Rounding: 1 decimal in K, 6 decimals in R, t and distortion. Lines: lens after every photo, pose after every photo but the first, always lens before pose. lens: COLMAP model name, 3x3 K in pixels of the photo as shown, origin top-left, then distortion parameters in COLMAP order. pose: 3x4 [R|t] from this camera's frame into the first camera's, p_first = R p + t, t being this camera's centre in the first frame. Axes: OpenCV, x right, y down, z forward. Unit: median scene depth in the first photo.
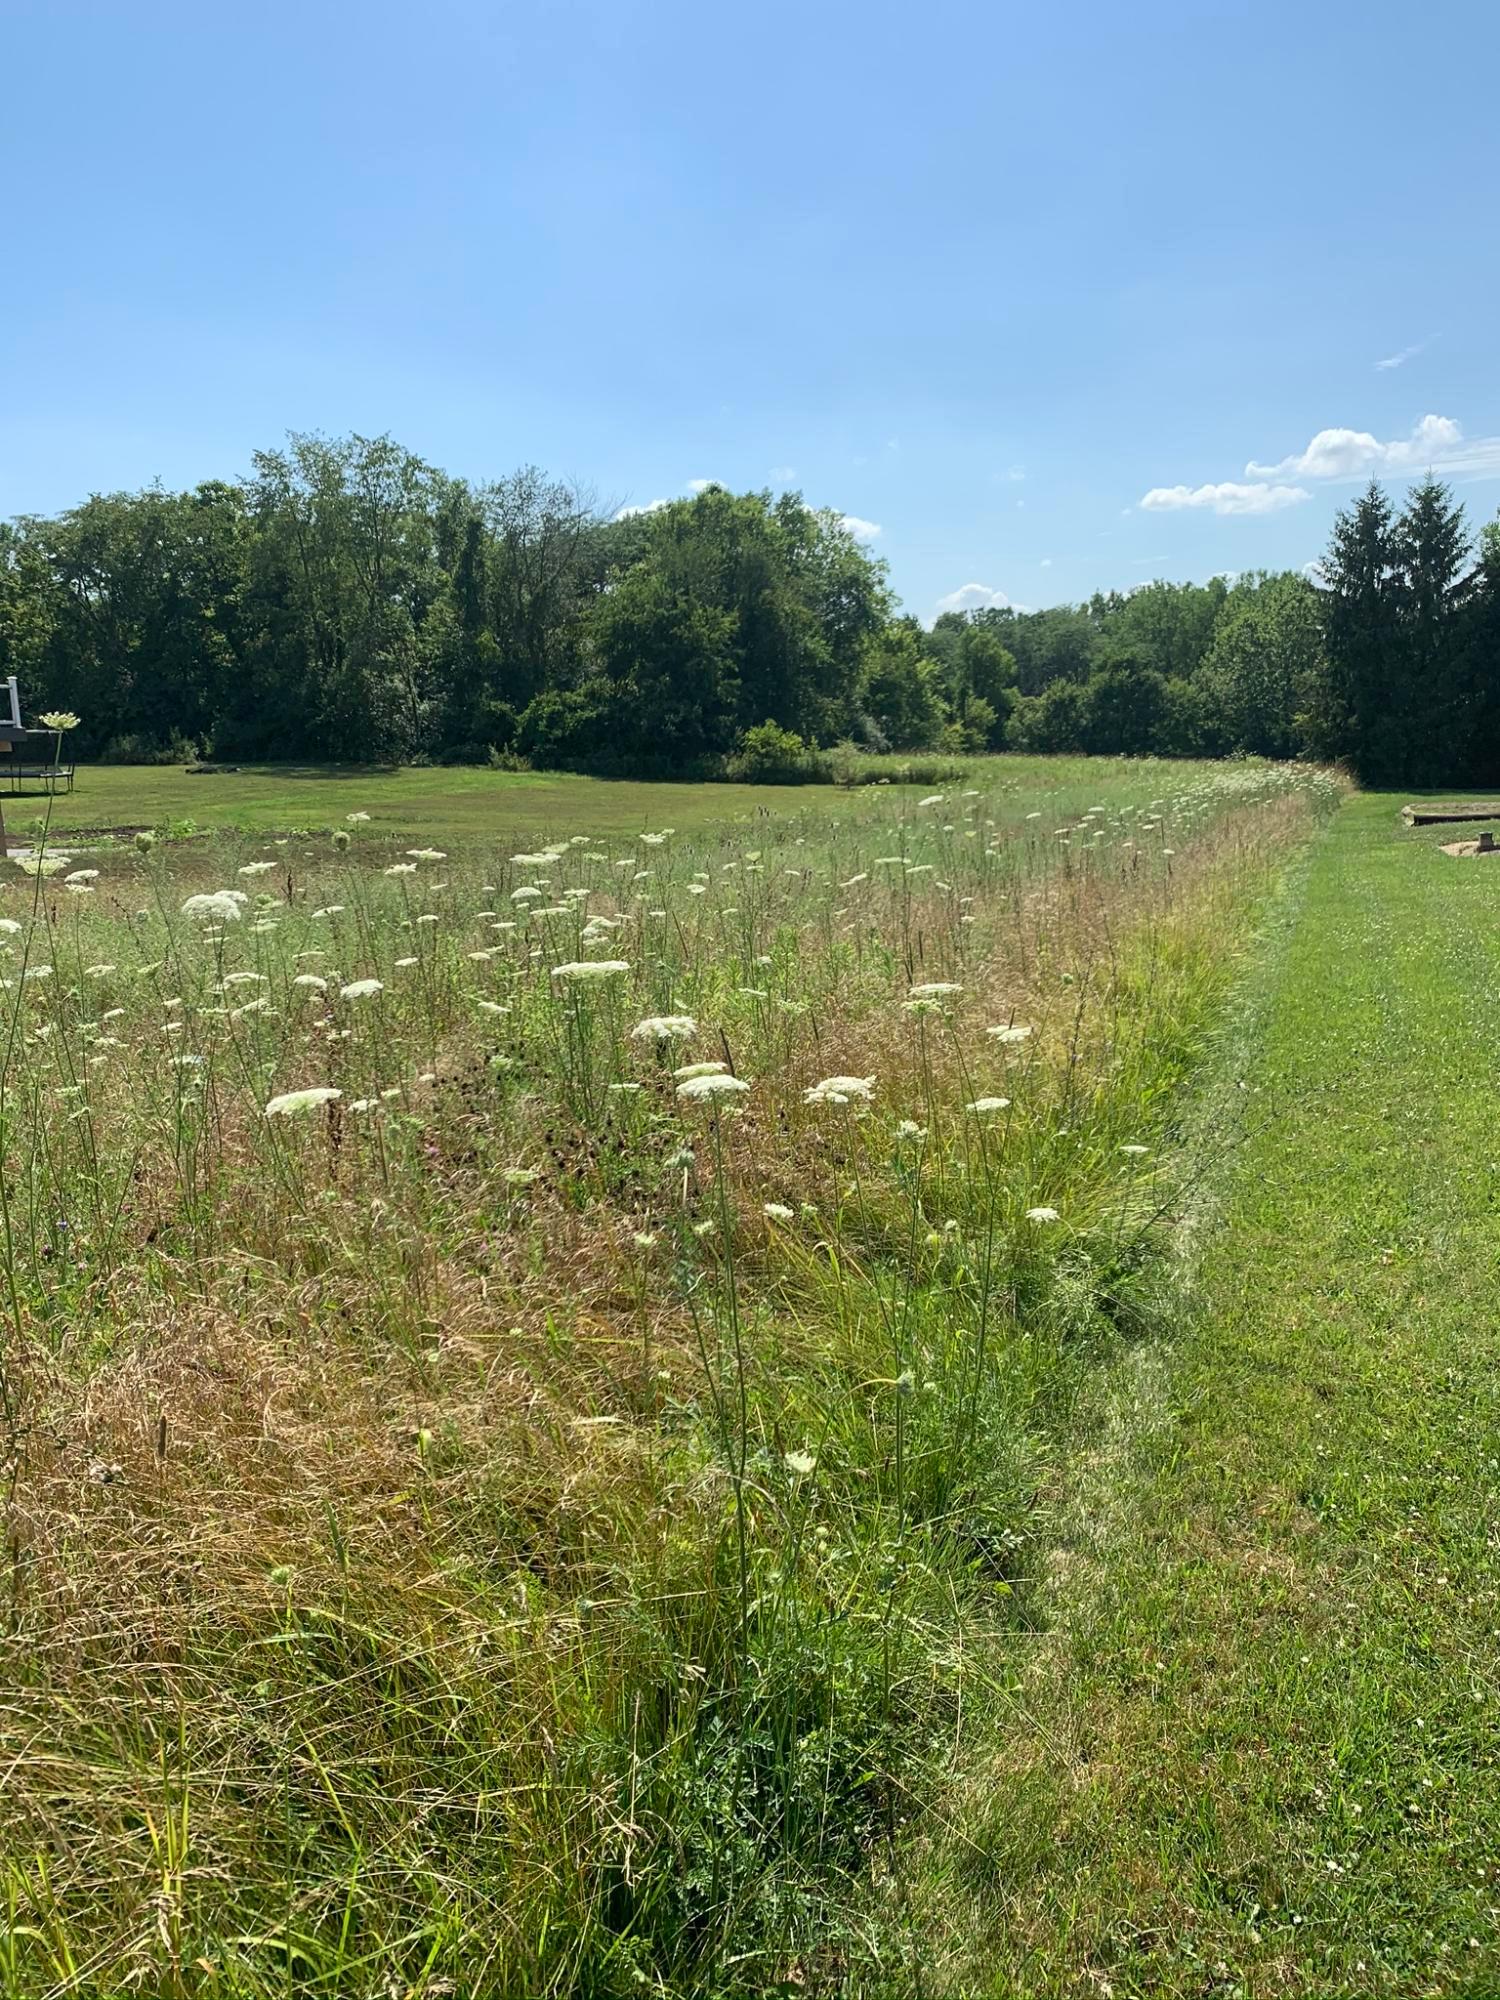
lens RADIAL K [[1576.7, 0, 750.0], [0, 1576.7, 1000.0], [0, 0, 1]] dist [0.148189, -0.291932]
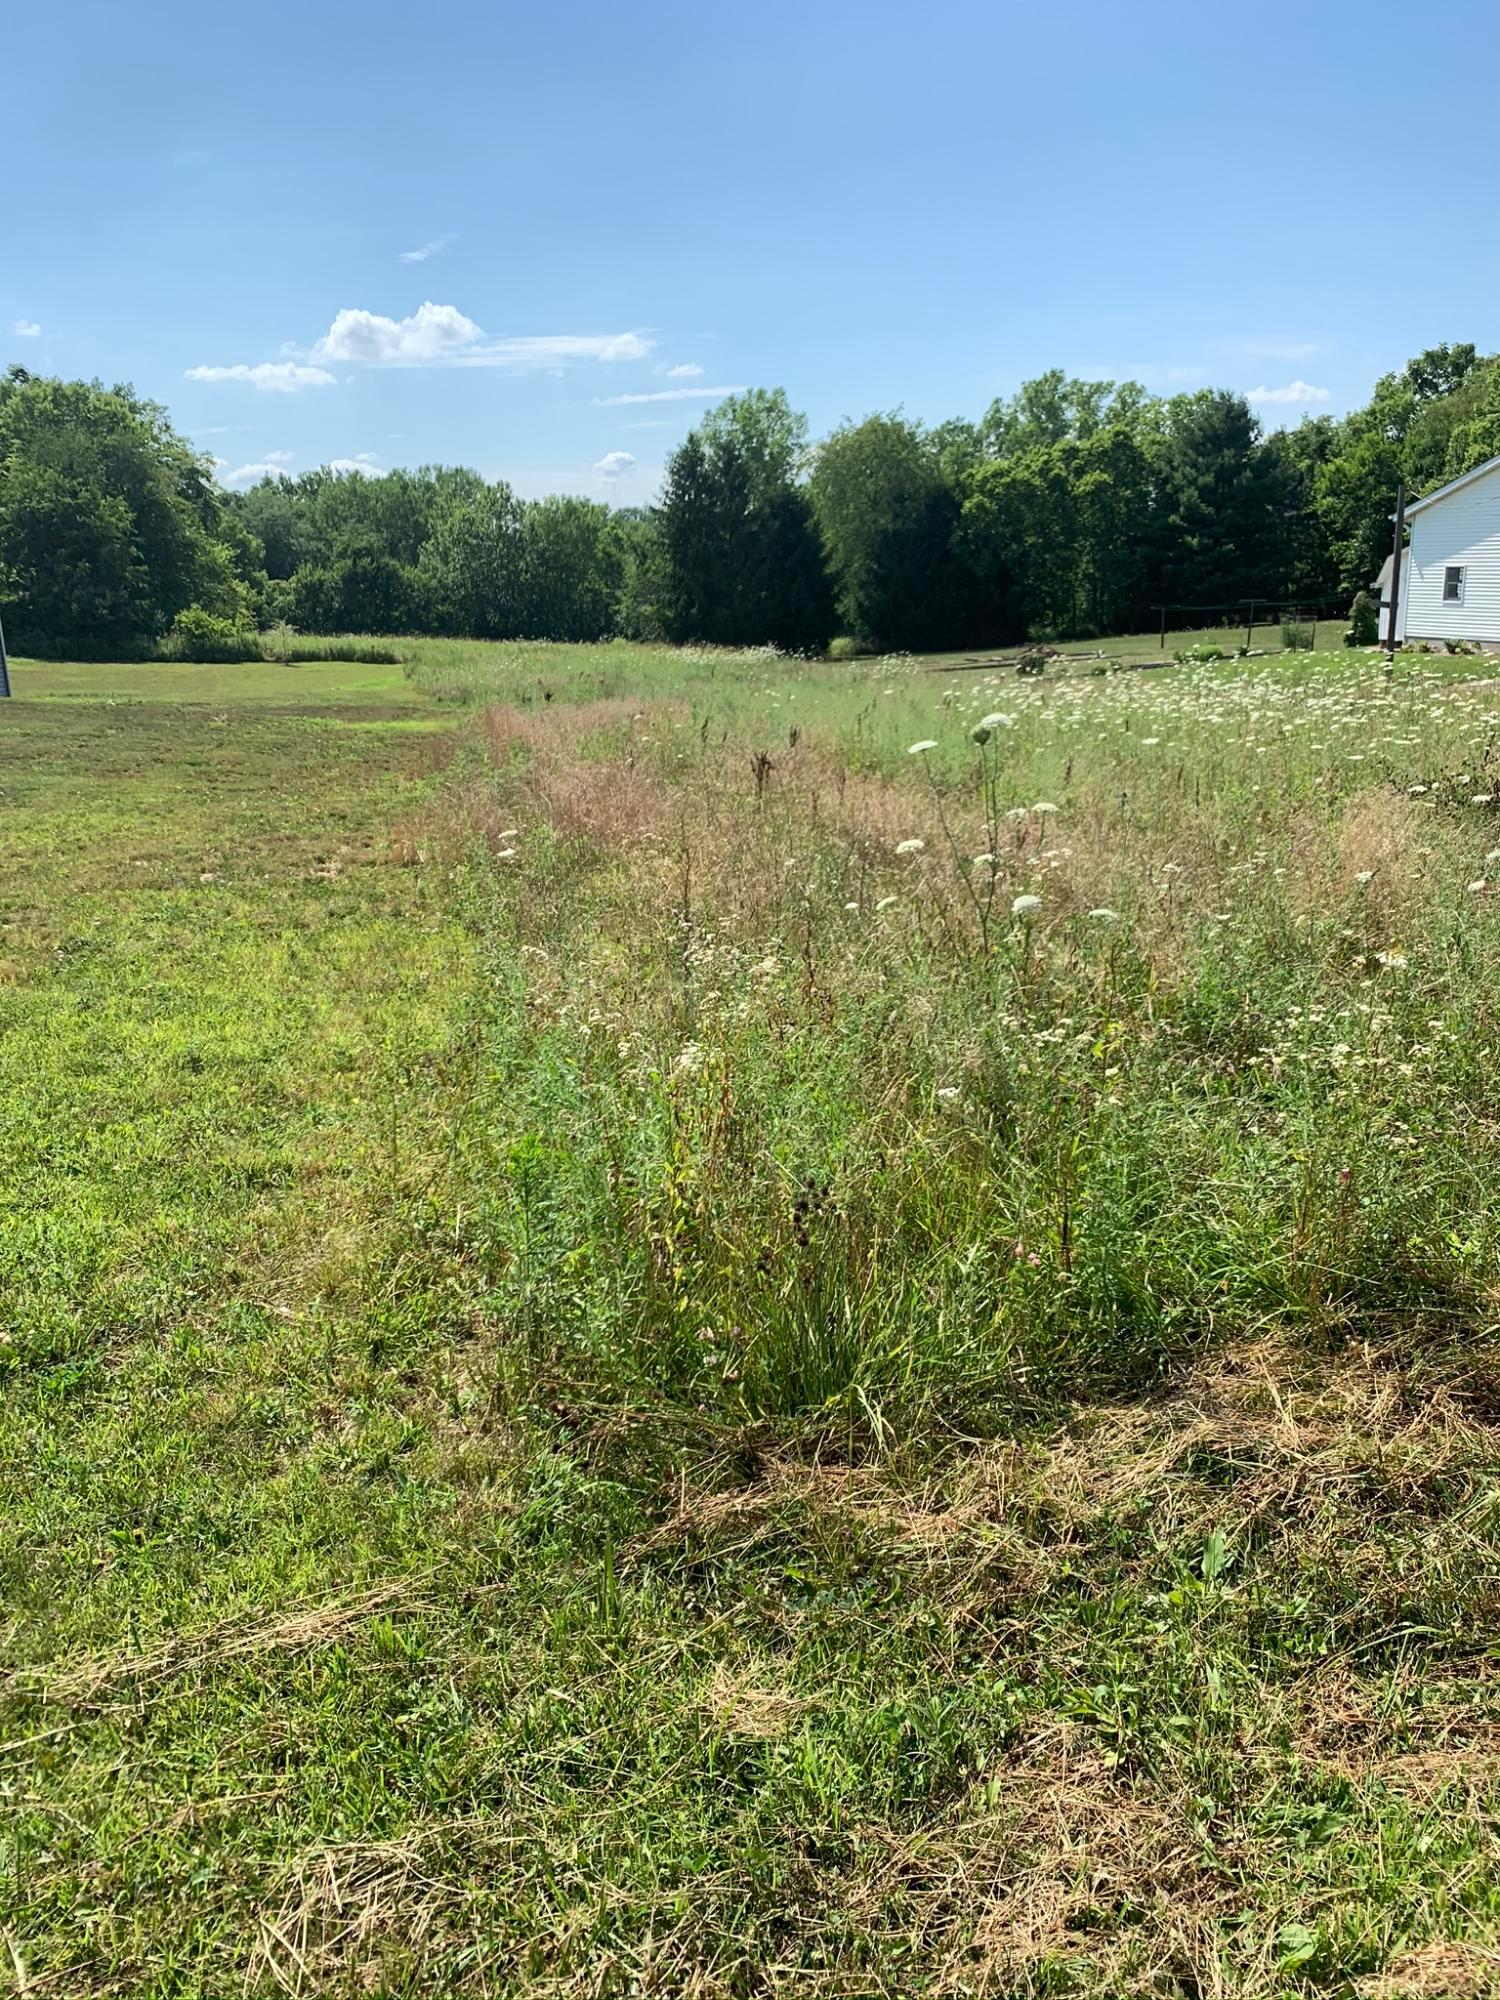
lens RADIAL K [[1533.2, 0, 797.9], [0, 1533.2, 1006.8], [0, 0, 1]] dist [0.107382, -0.251120]
pose [[0.827949, -0.138853, 0.543342, -0.244271], [0.093254, 0.989463, 0.110759, 0.018200], [-0.552996, -0.041034, 0.832173, -0.127103]]
